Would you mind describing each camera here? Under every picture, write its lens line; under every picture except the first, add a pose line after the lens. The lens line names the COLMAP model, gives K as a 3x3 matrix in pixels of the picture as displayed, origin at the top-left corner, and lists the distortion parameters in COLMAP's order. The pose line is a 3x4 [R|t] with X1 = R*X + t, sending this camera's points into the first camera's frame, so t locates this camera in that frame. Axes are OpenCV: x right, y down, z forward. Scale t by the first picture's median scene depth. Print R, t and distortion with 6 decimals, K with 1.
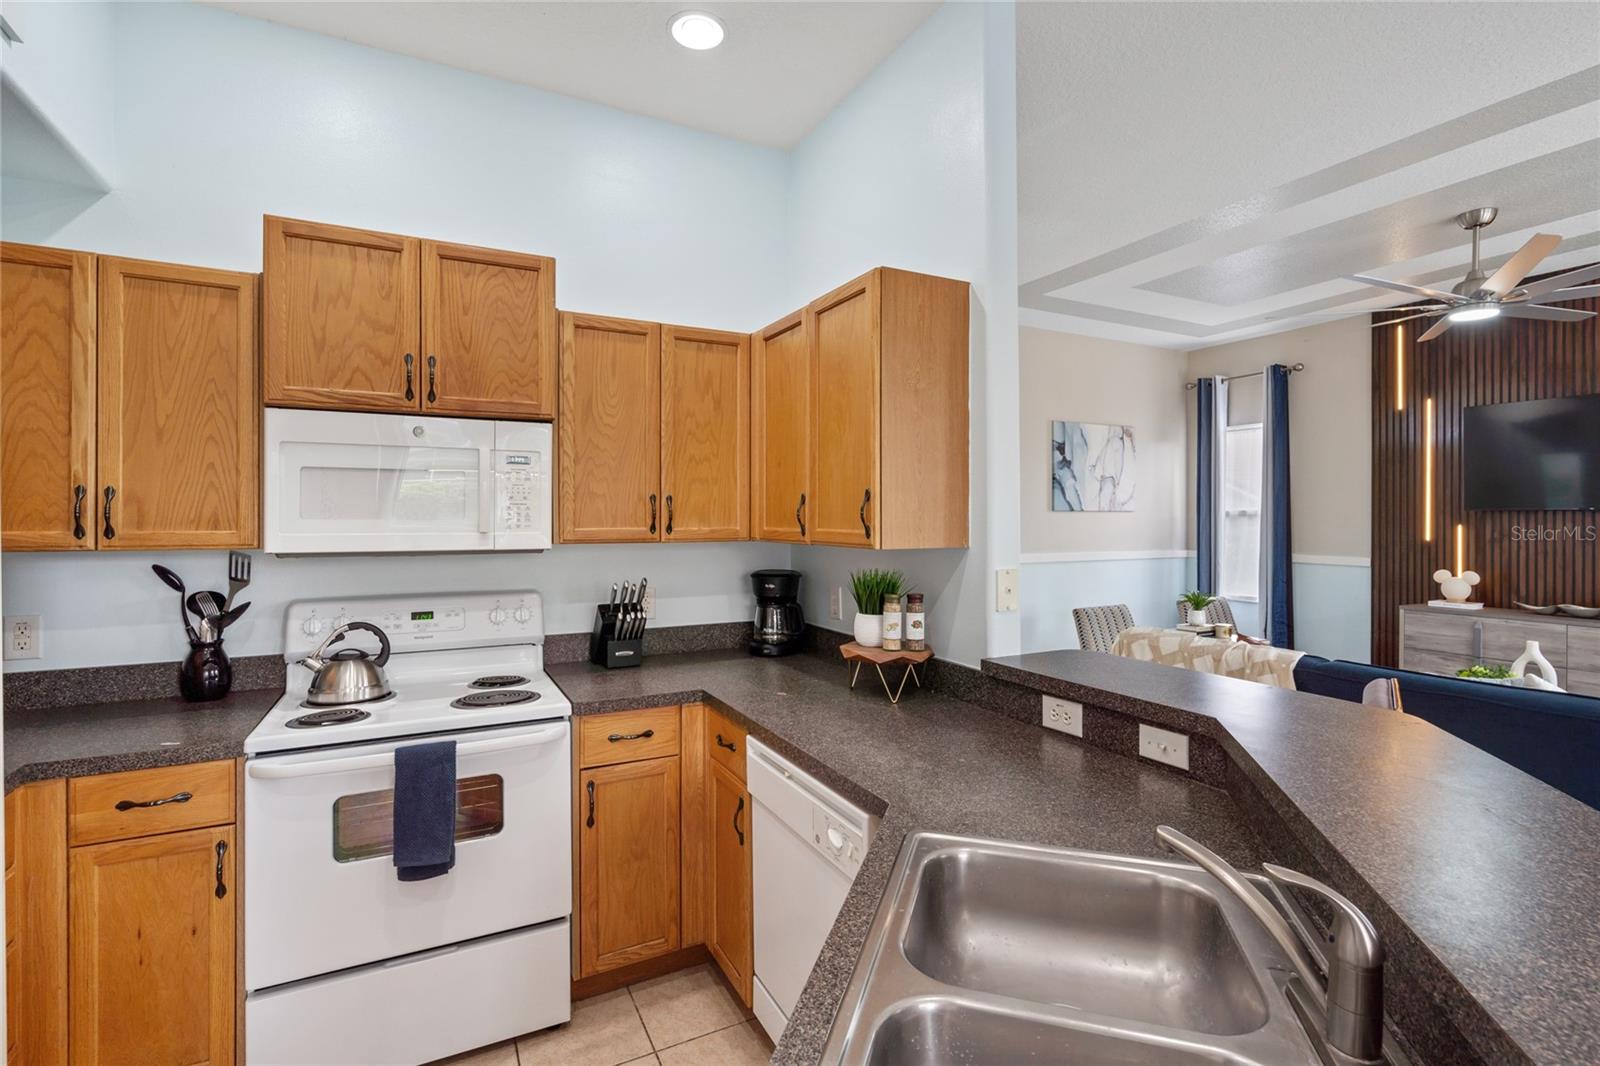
lens RADIAL K [[730.4, 0, 793.7], [0, 730.4, 519.5], [0, 0, 1]] dist [-0.003963, 0.000503]
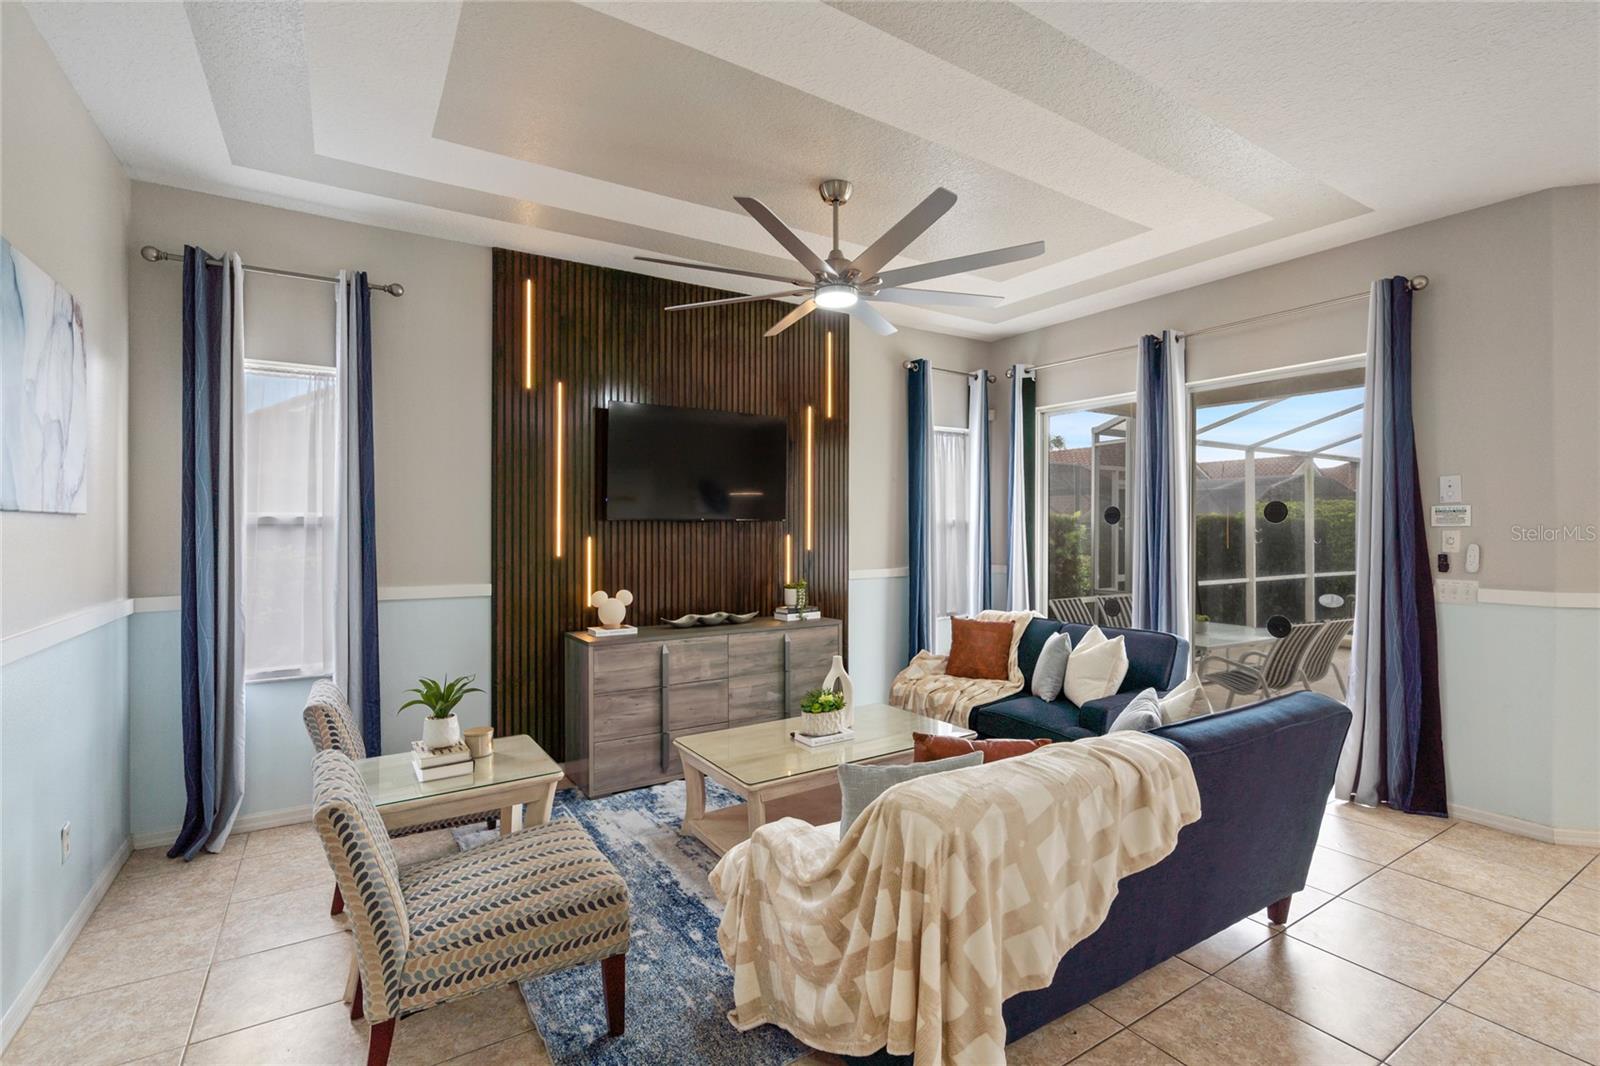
lens RADIAL K [[730.4, 0, 803.1], [0, 730.4, 532.0], [0, 0, 1]] dist [-0.003963, 0.000503]
pose [[-0.095645, -0.007154, 0.995390, 0.032545], [0.004123, 0.999963, 0.007583, -0.003279], [-0.995407, 0.004830, -0.095612, 0.699392]]
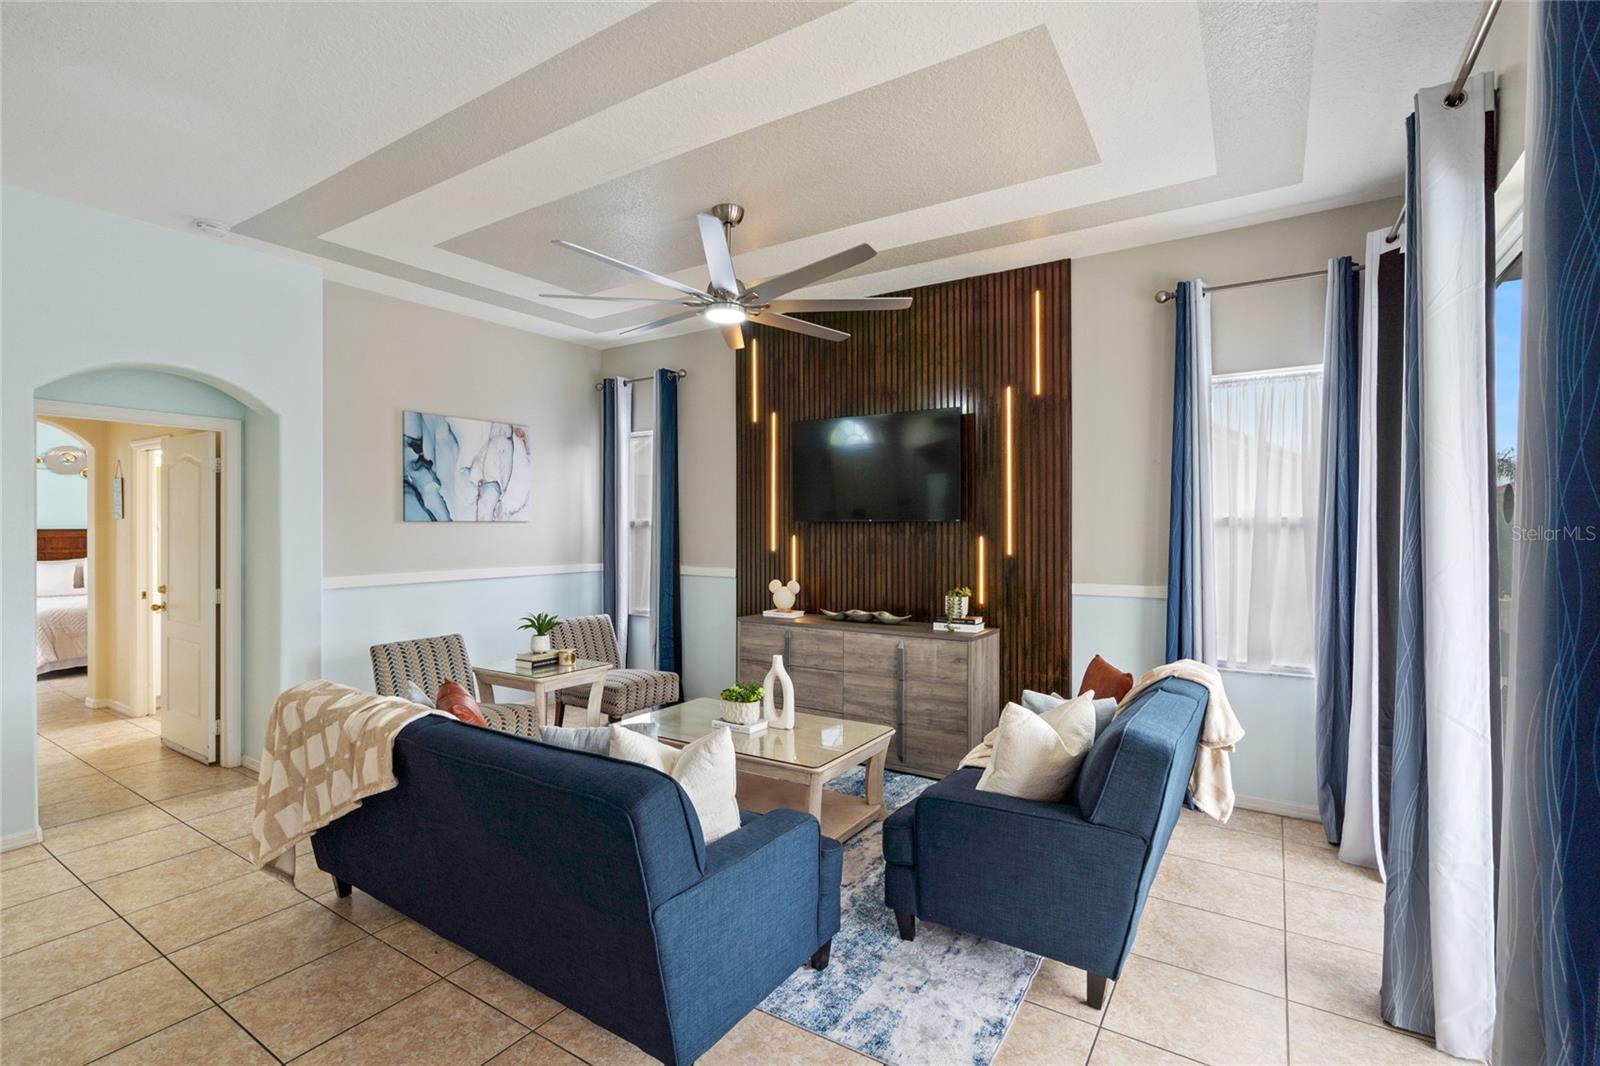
lens RADIAL K [[730.4, 0, 791.0], [0, 730.4, 532.4], [0, 0, 1]] dist [-0.003963, 0.000503]
pose [[0.872144, -0.006117, 0.489210, 0.337107], [0.002765, 0.999967, 0.007574, -0.004344], [-0.489241, -0.005253, 0.872133, 0.079564]]
